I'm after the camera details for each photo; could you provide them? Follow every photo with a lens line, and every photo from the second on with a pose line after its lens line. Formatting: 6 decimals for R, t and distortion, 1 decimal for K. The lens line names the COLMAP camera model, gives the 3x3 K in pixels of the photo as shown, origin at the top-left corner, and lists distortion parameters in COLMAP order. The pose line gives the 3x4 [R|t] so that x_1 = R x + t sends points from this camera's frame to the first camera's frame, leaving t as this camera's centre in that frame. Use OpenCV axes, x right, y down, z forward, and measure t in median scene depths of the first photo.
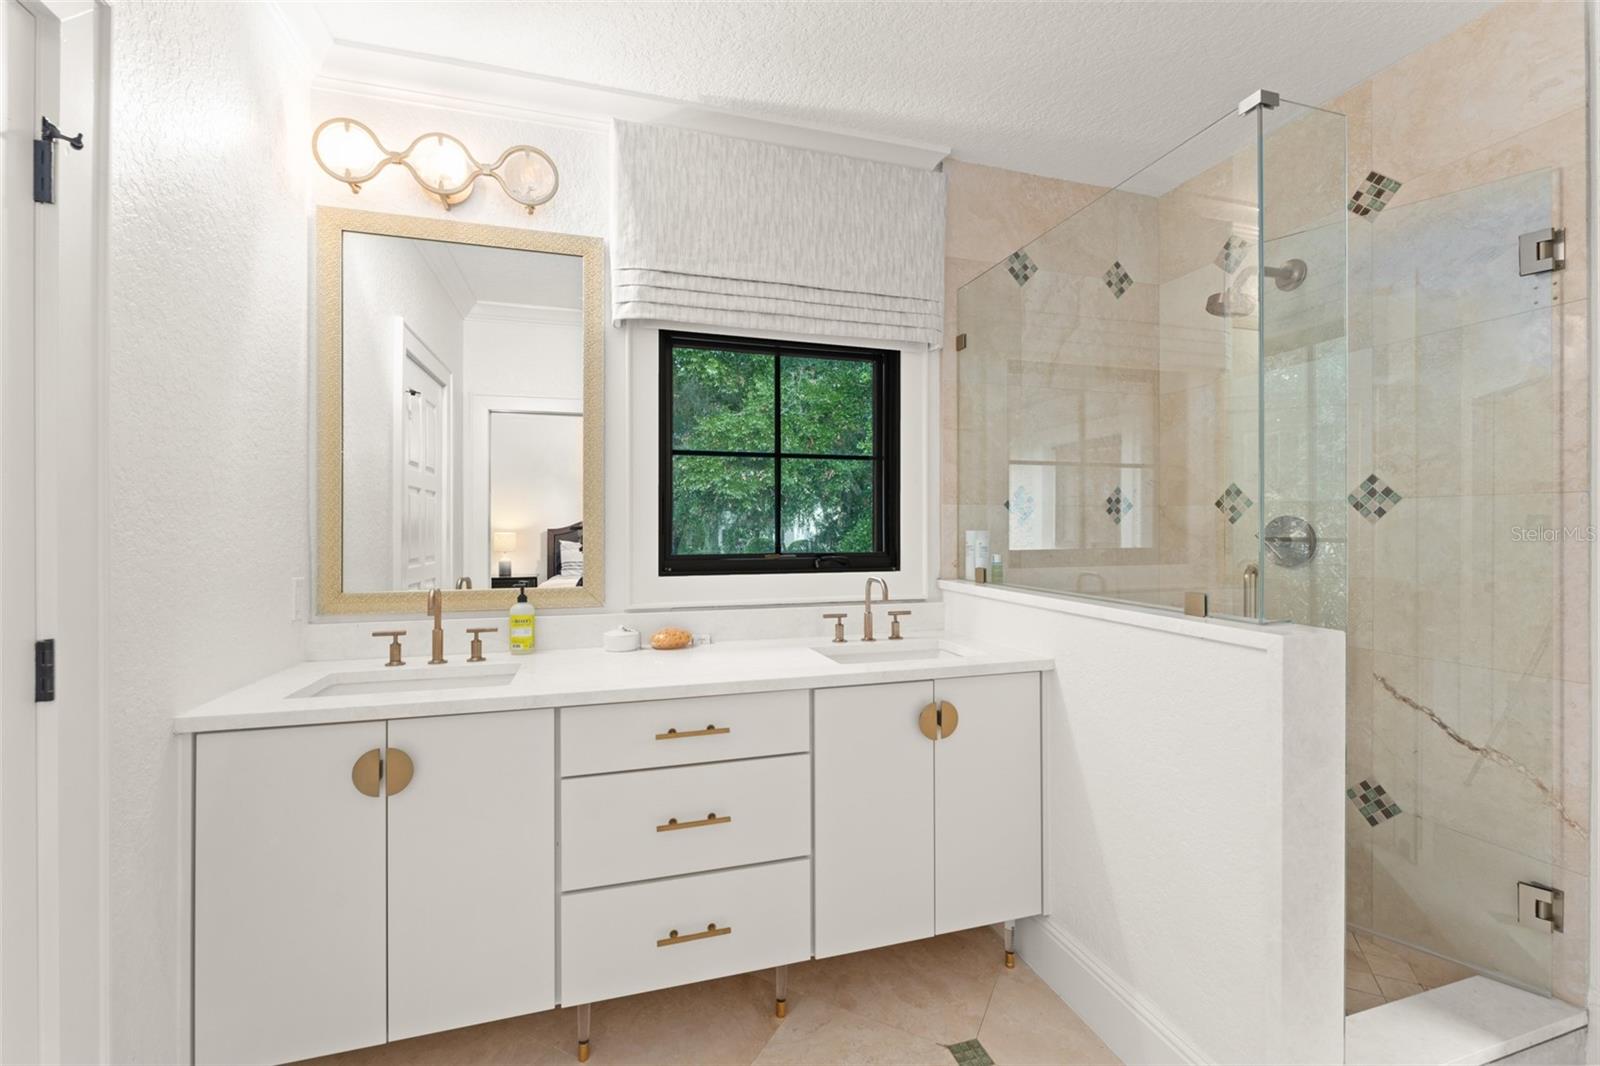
lens RADIAL K [[663.2, 0, 800.0], [0, 663.2, 533.0], [0, 0, 1]] dist [-0.000073, -0.000004]
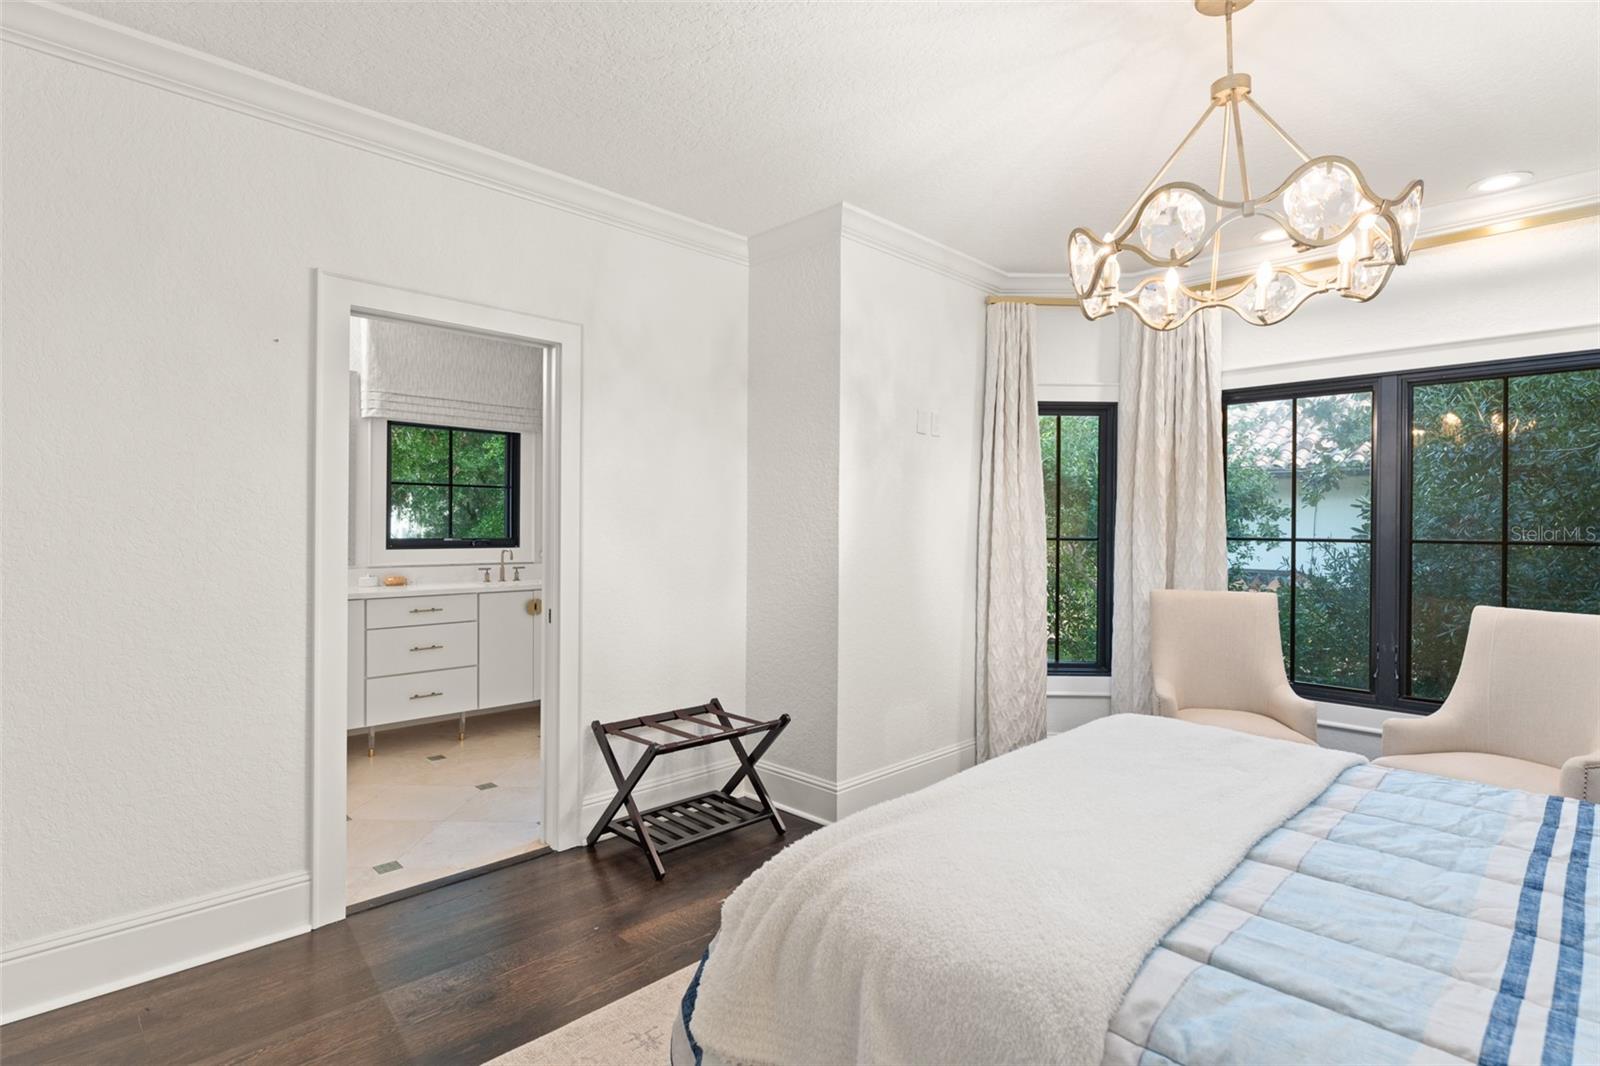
lens RADIAL K [[802.5, 0, 800.0], [0, 802.5, 533.0], [0, 0, 1]] dist [-0.003124, -0.000198]
pose [[0.890332, 0.004671, 0.455288, -0.203898], [-0.005848, 0.999982, 0.001177, 0.008448], [-0.455275, -0.003711, 0.890343, -1.588120]]
